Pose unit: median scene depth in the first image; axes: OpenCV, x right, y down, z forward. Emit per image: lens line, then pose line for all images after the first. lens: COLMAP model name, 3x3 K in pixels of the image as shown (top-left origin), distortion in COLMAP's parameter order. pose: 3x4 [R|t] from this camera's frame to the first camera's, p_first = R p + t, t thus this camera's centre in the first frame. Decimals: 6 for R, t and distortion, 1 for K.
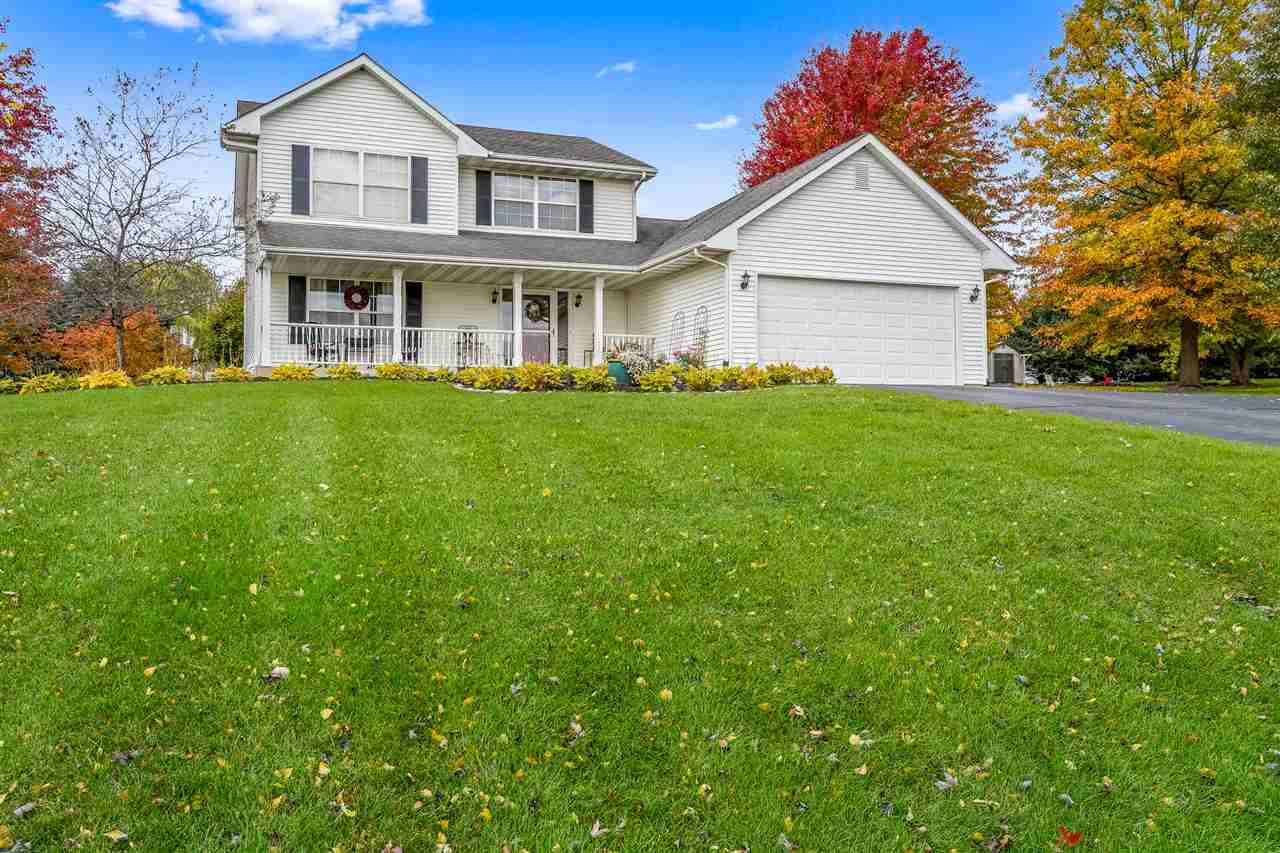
lens RADIAL K [[1060.5, 0, 639.9], [0, 1060.5, 363.4], [0, 0, 1]] dist [-0.004055, 0.012839]
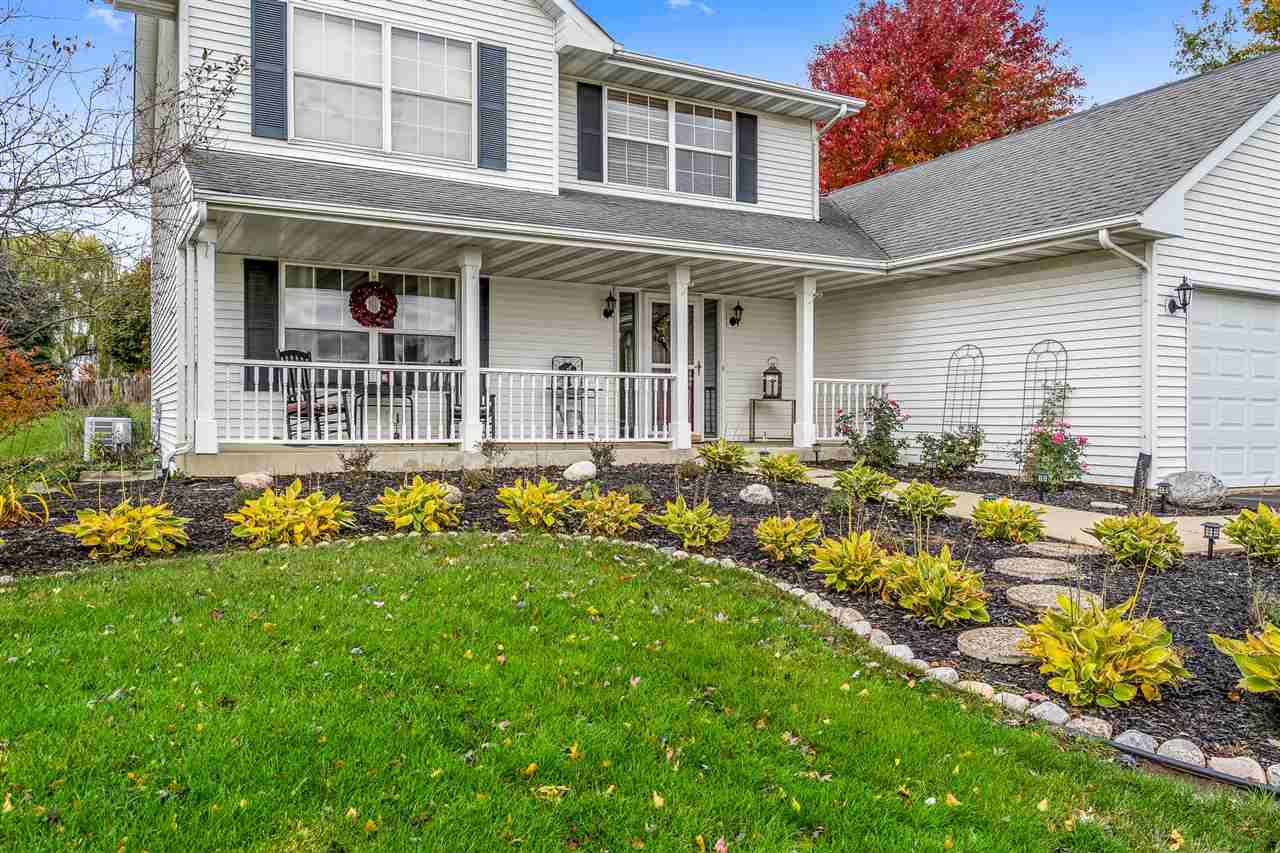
lens RADIAL K [[962.0, 0, 635.6], [0, 962.0, 396.6], [0, 0, 1]] dist [0.010666, -0.002246]
pose [[0.993759, 0.014670, 0.110576, -0.187538], [-0.020319, 0.998536, 0.050138, -0.042055], [-0.109678, -0.052072, 0.992602, 0.495836]]
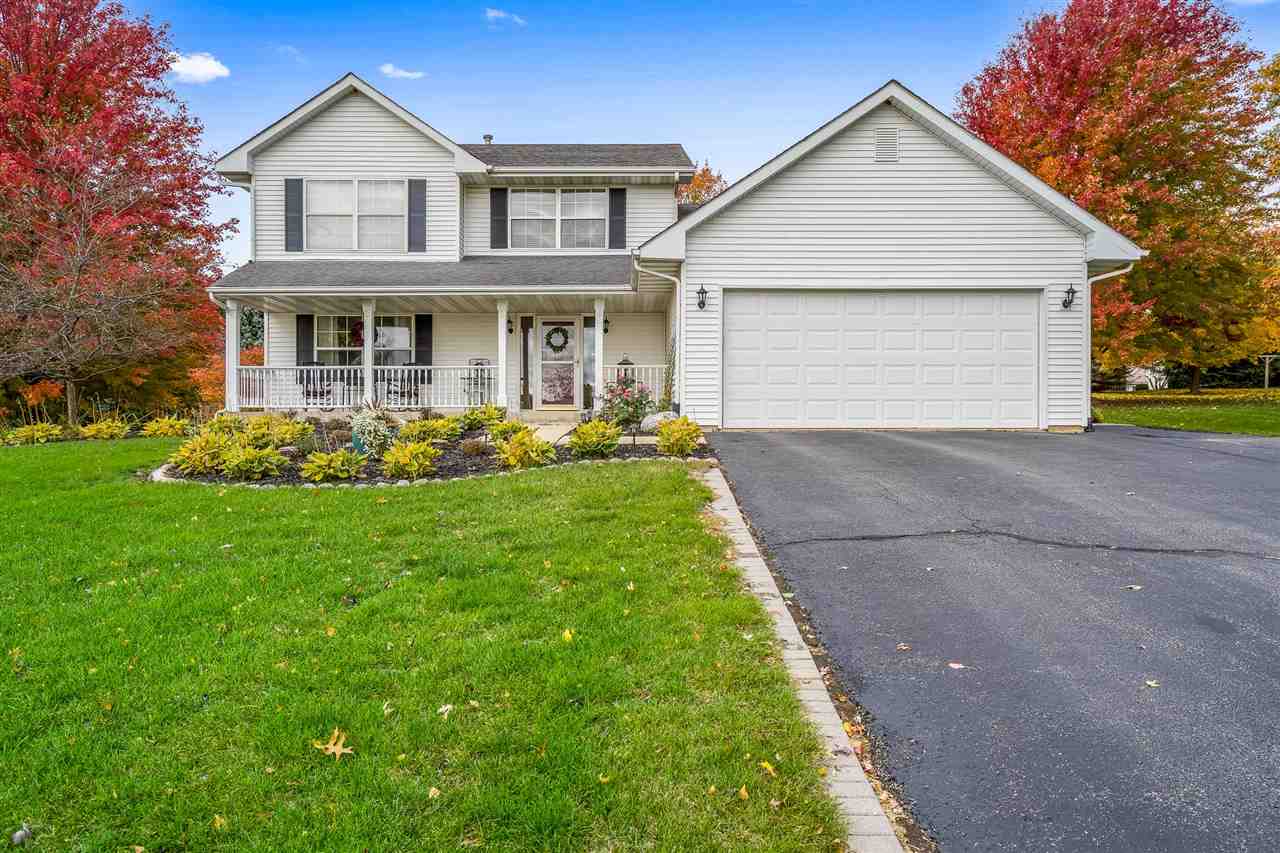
lens RADIAL K [[894.3, 0, 636.2], [0, 894.3, 416.0], [0, 0, 1]] dist [-0.004875, 0.012407]
pose [[0.932417, -0.003848, -0.361364, 0.253632], [0.024318, 0.998345, 0.052117, -0.024242], [0.360565, -0.057382, 0.930967, 0.329839]]
